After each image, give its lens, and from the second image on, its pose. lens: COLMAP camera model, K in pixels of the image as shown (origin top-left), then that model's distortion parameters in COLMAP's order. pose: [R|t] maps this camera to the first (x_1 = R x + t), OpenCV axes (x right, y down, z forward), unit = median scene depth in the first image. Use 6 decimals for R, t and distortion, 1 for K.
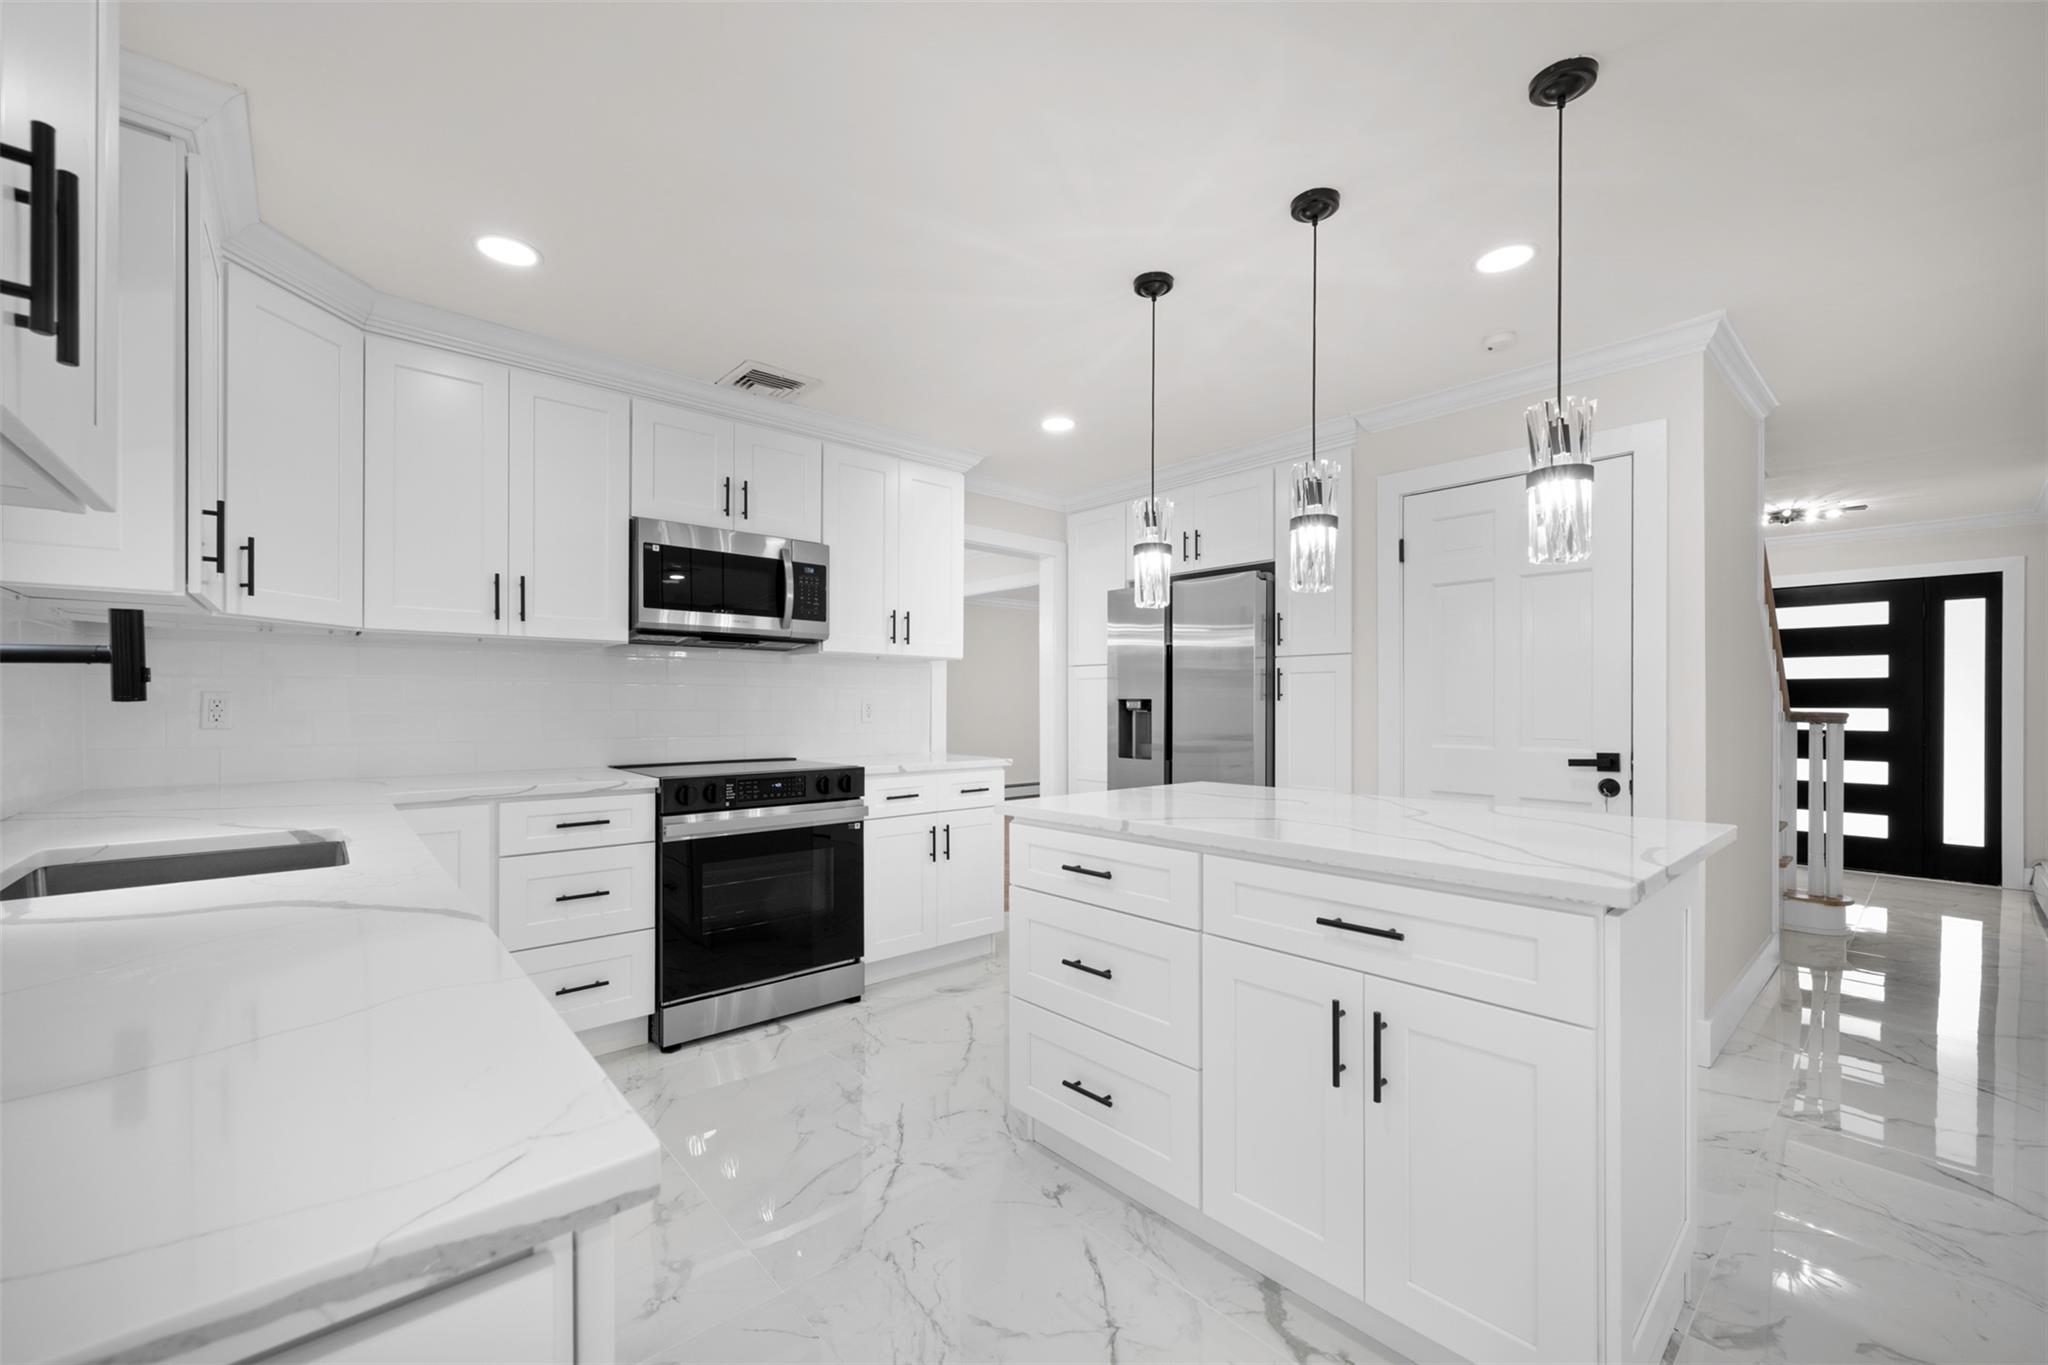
lens RADIAL K [[815.7, 0, 1022.1], [0, 815.7, 706.2], [0, 0, 1]] dist [0.001202, -0.000991]
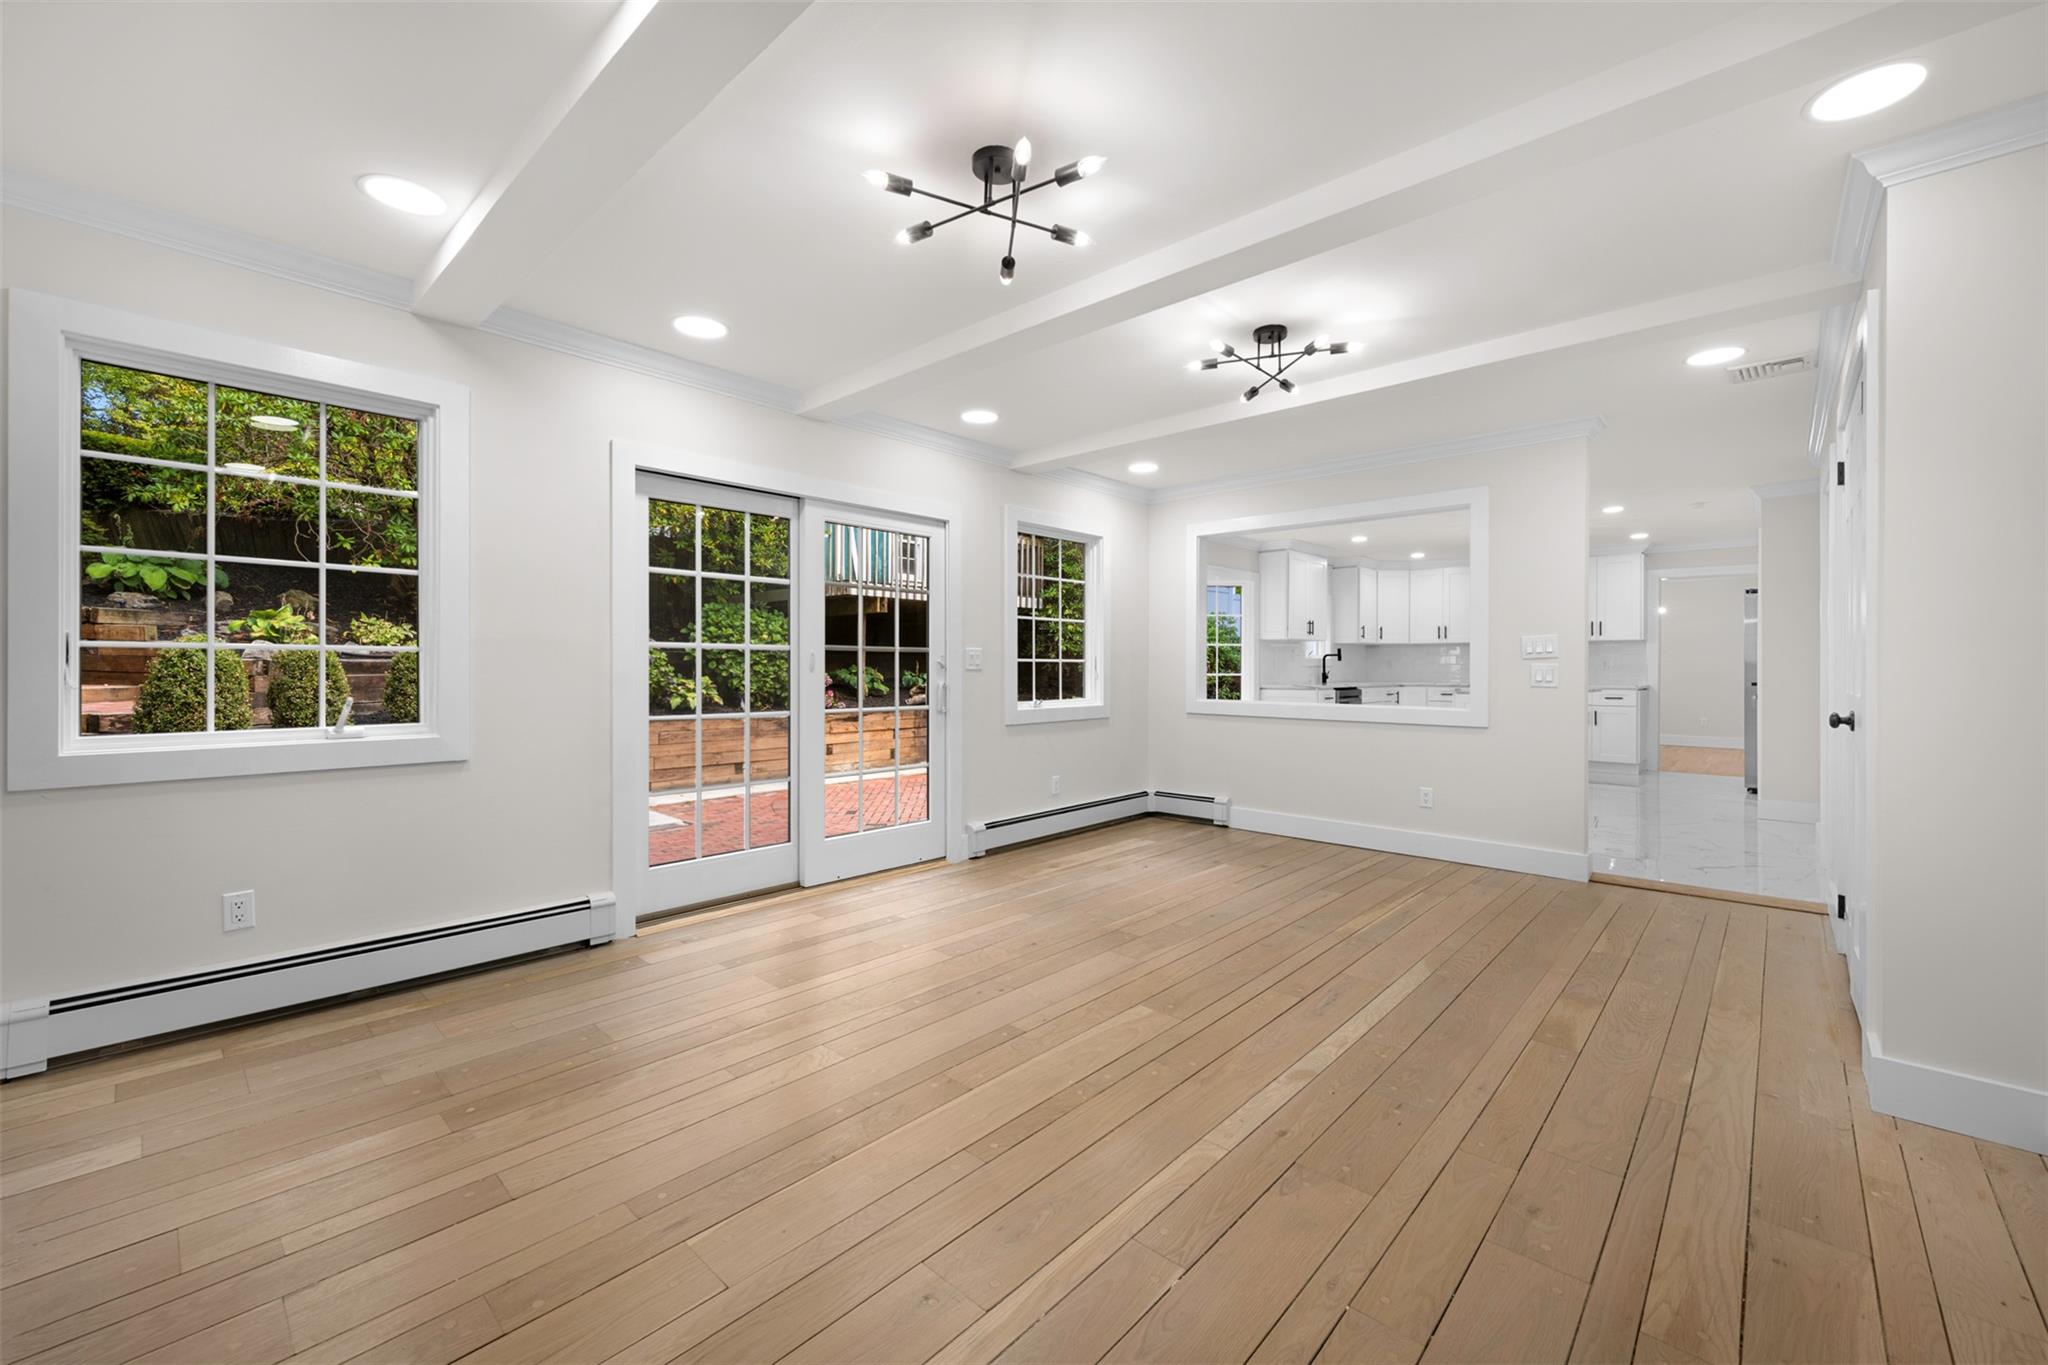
lens RADIAL K [[815.7, 0, 1023.4], [0, 815.7, 661.8], [0, 0, 1]] dist [0.001202, -0.000991]
pose [[0.103017, -0.010233, -0.994627, 2.533848], [-0.004065, 0.999934, -0.010709, 0.039388], [0.994671, 0.005146, 0.102969, -1.111416]]
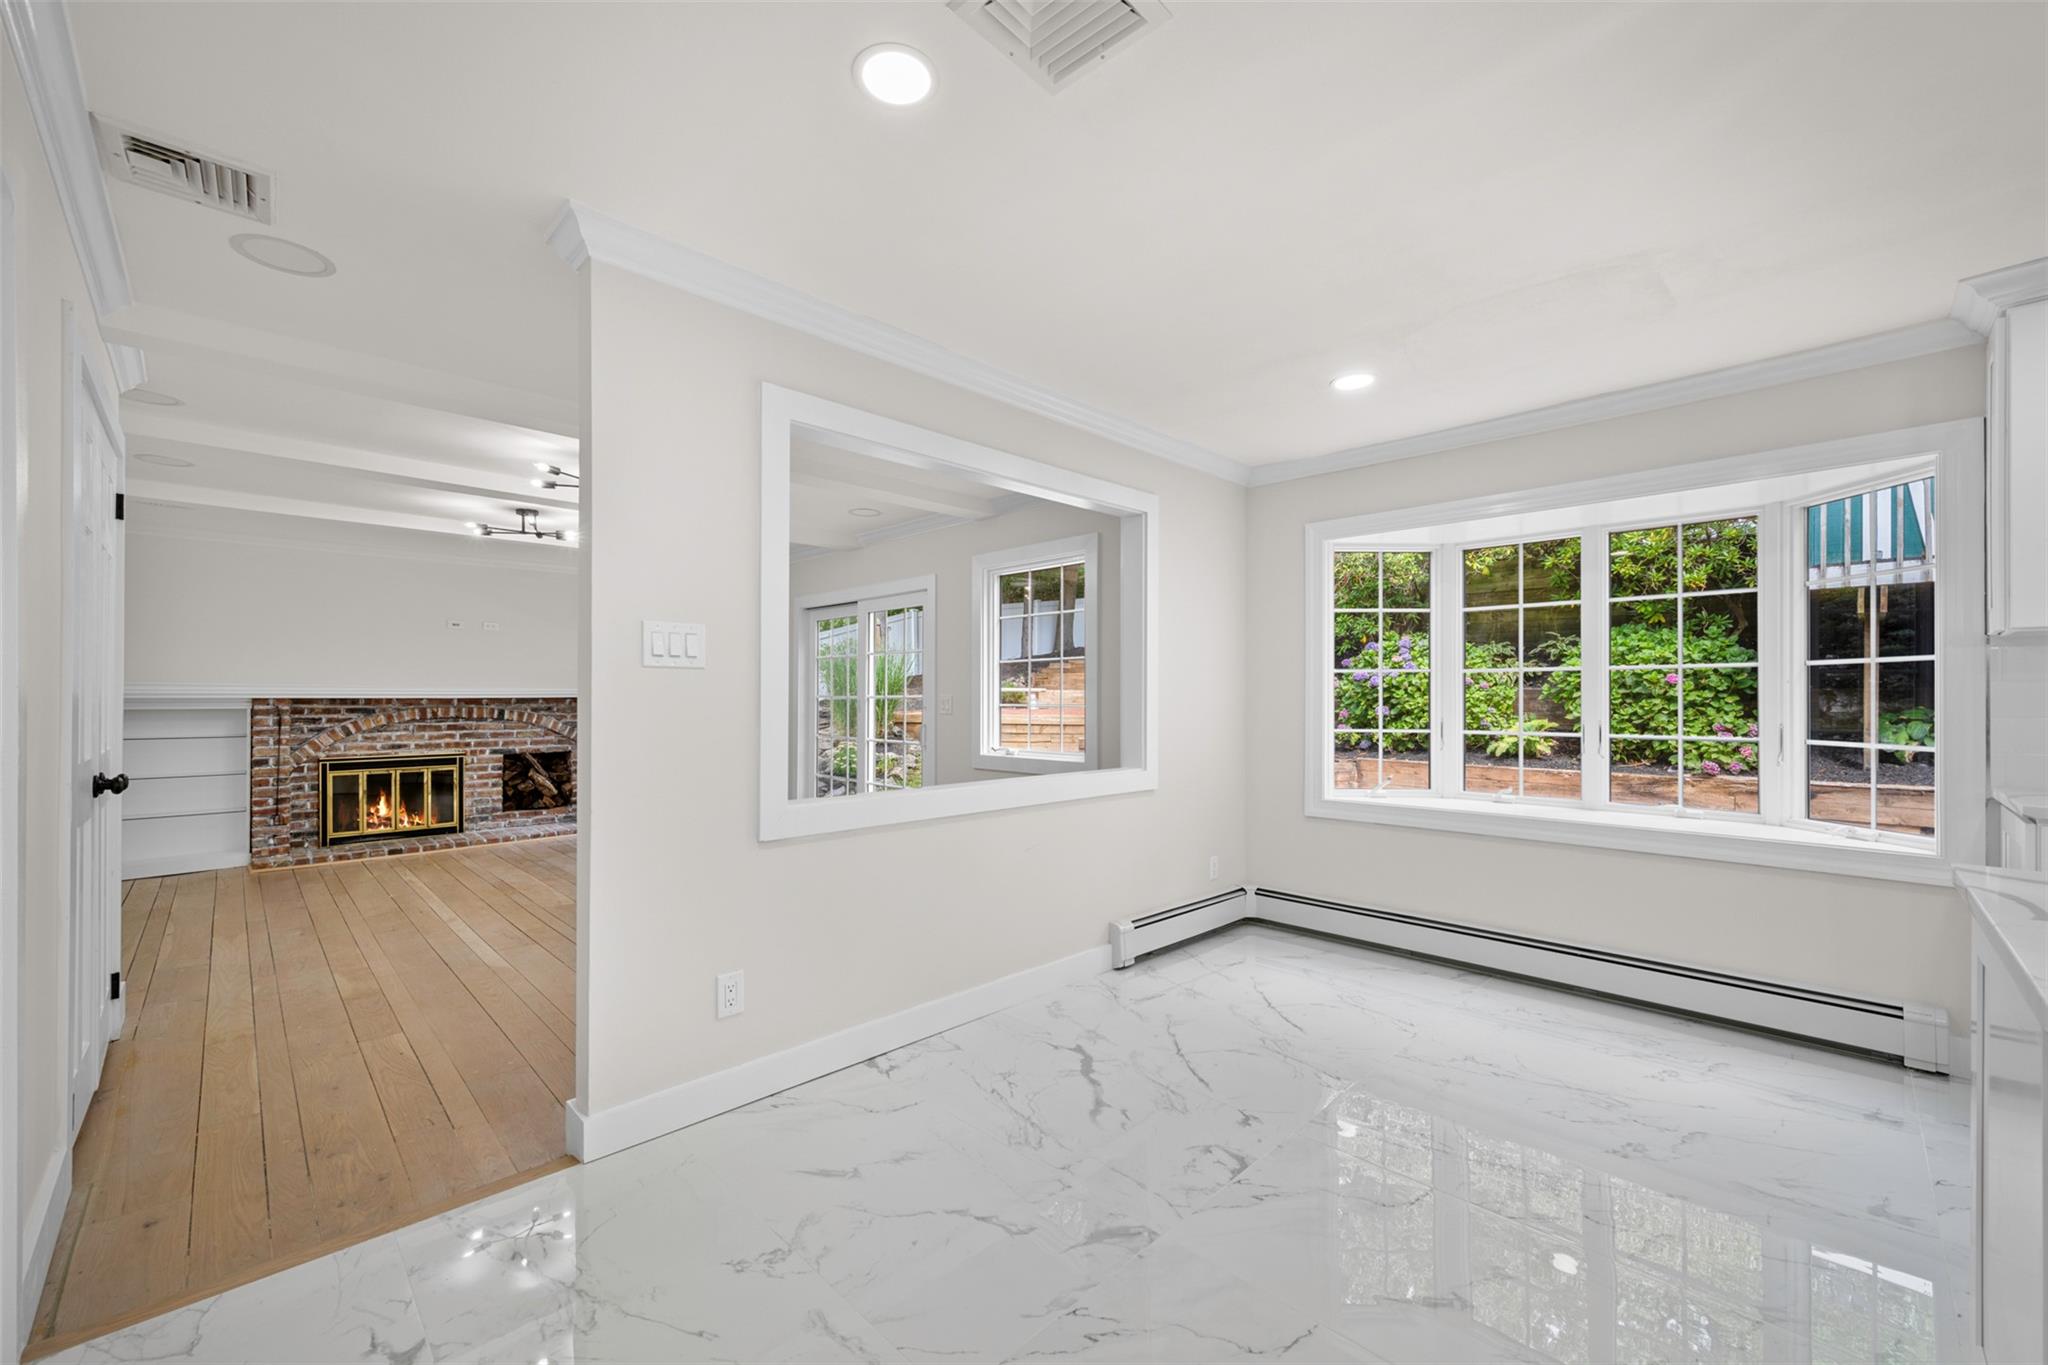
lens RADIAL K [[815.7, 0, 1036.2], [0, 815.7, 693.2], [0, 0, 1]] dist [0.001202, -0.000991]
pose [[-0.998024, -0.005330, -0.062614, 0.818250], [-0.005202, 0.999984, -0.002209, -0.005581], [0.062625, -0.001879, -0.998035, 0.799391]]
